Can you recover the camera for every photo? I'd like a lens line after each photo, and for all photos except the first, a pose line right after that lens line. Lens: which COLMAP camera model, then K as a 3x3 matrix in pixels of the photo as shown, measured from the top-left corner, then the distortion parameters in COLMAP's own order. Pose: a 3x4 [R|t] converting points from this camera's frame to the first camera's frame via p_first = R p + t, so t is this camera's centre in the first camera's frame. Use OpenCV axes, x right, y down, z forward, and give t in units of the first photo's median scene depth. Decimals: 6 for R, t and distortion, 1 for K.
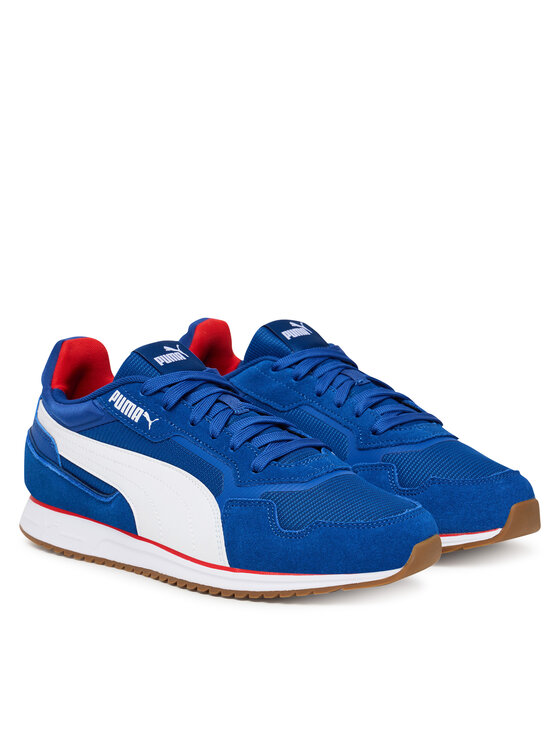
lens RADIAL K [[2217.8, 0, 280.0], [0, 2217.8, 373.0], [0, 0, 1]] dist [-0.832403, -0.139478]
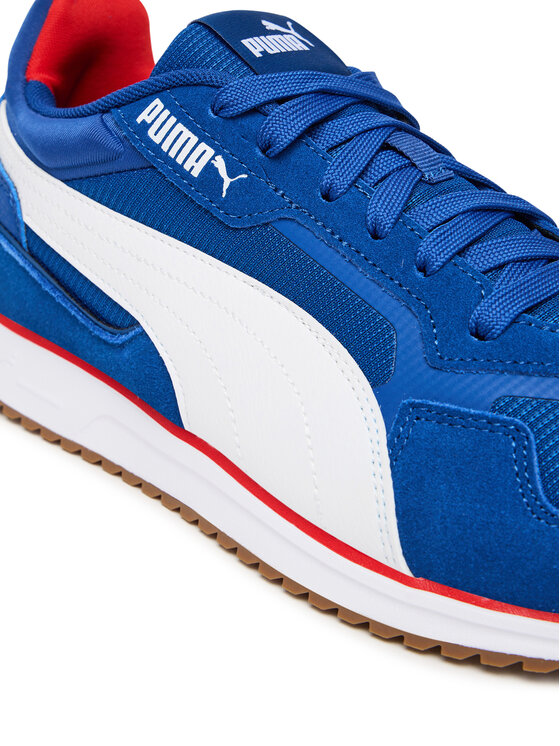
lens RADIAL K [[1409.5, 0, 280.0], [0, 1409.5, 373.0], [0, 0, 1]] dist [0.029048, 0.302182]
pose [[0.995321, 0.093068, 0.025975, -0.051949], [-0.096381, 0.975347, 0.198515, 0.002920], [-0.006860, -0.200090, 0.979754, 0.717890]]
